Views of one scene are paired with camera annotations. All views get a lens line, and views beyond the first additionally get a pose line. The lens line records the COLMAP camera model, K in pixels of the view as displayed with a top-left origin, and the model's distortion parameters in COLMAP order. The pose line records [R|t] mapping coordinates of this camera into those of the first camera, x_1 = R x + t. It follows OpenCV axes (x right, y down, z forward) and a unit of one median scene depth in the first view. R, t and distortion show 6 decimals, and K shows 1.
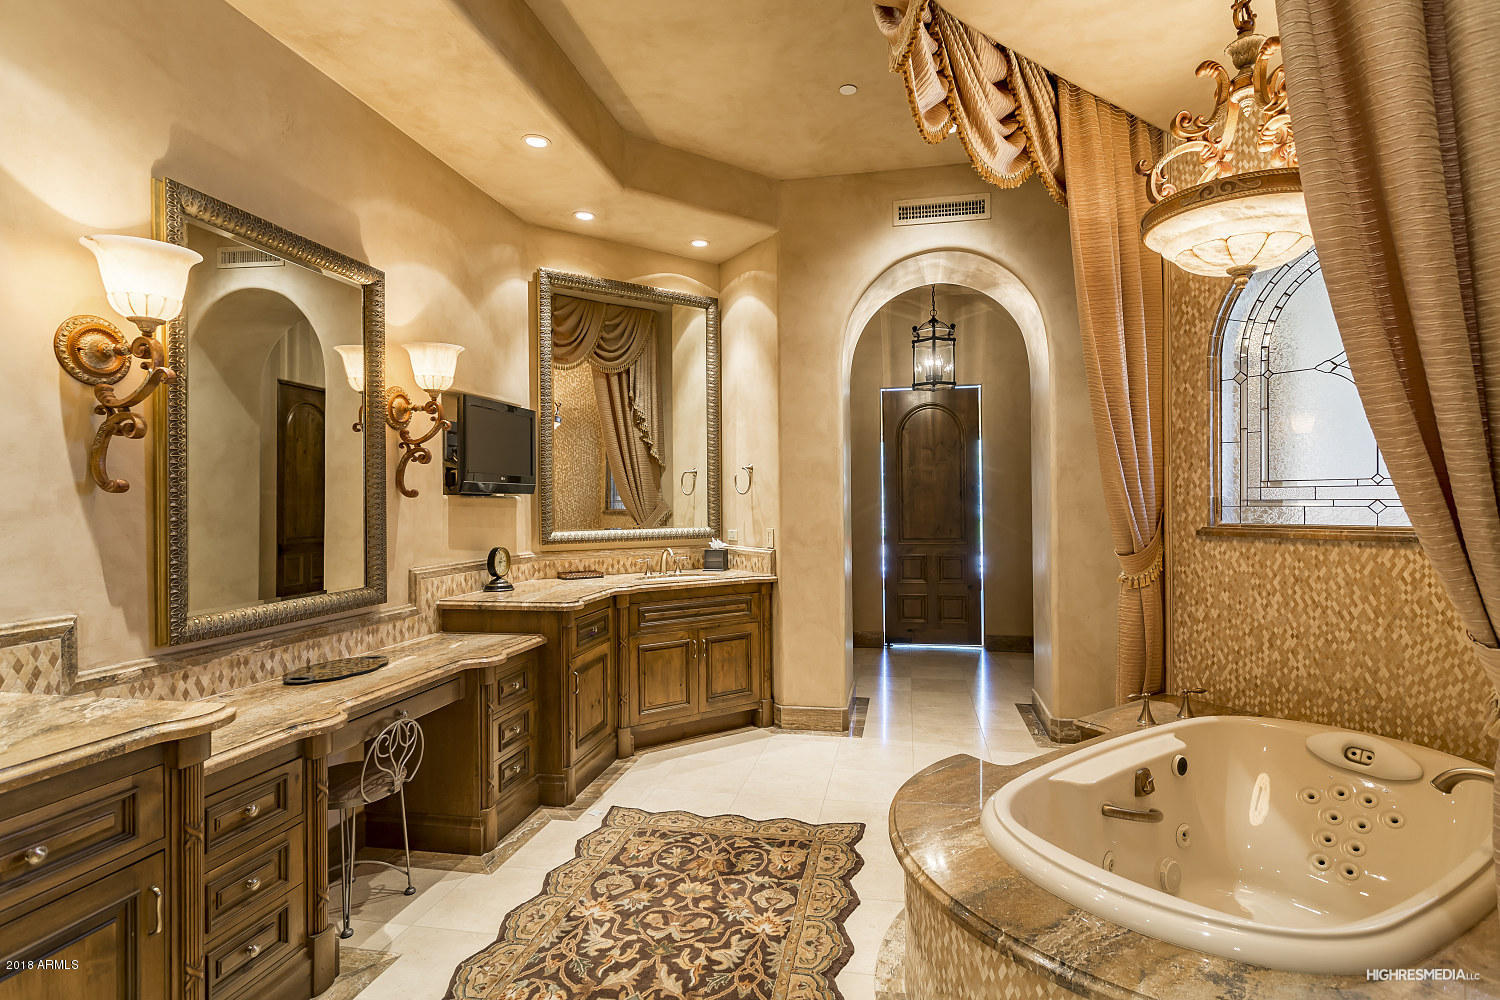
lens RADIAL K [[722.2, 0, 738.4], [0, 722.2, 497.6], [0, 0, 1]] dist [0.002629, 0.001105]
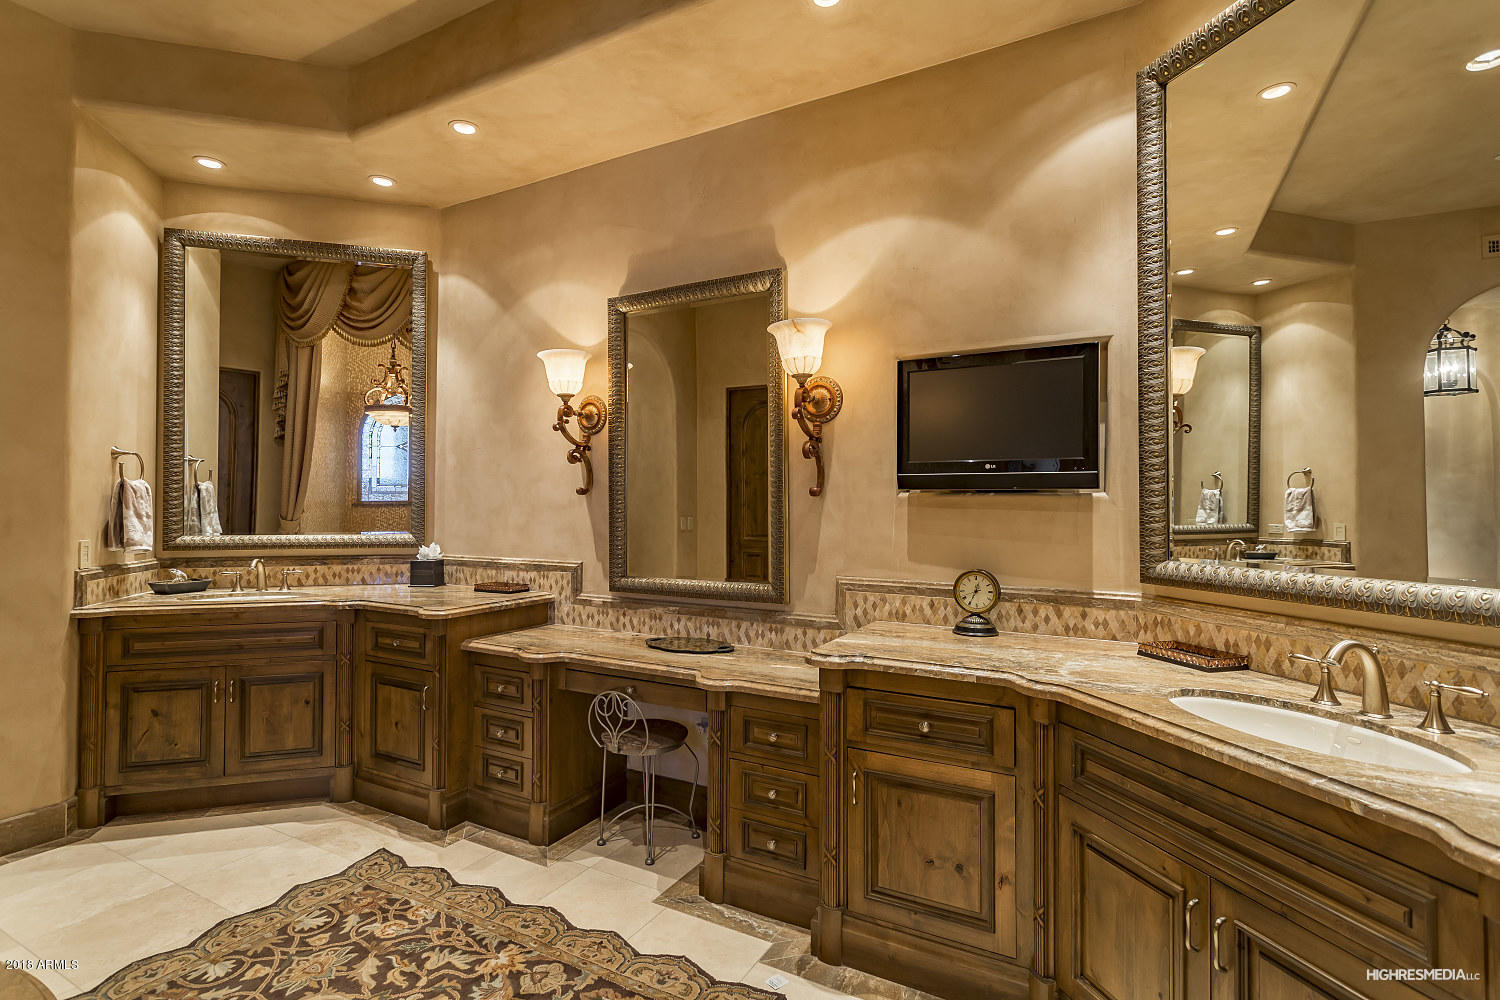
lens RADIAL K [[701.5, 0, 749.0], [0, 701.5, 495.4], [0, 0, 1]] dist [0.001081, 0.000558]
pose [[-0.265967, -0.008544, -0.963944, 0.500860], [0.002600, 0.999951, -0.009580, 0.008165], [0.963979, -0.005054, -0.265931, 1.372155]]
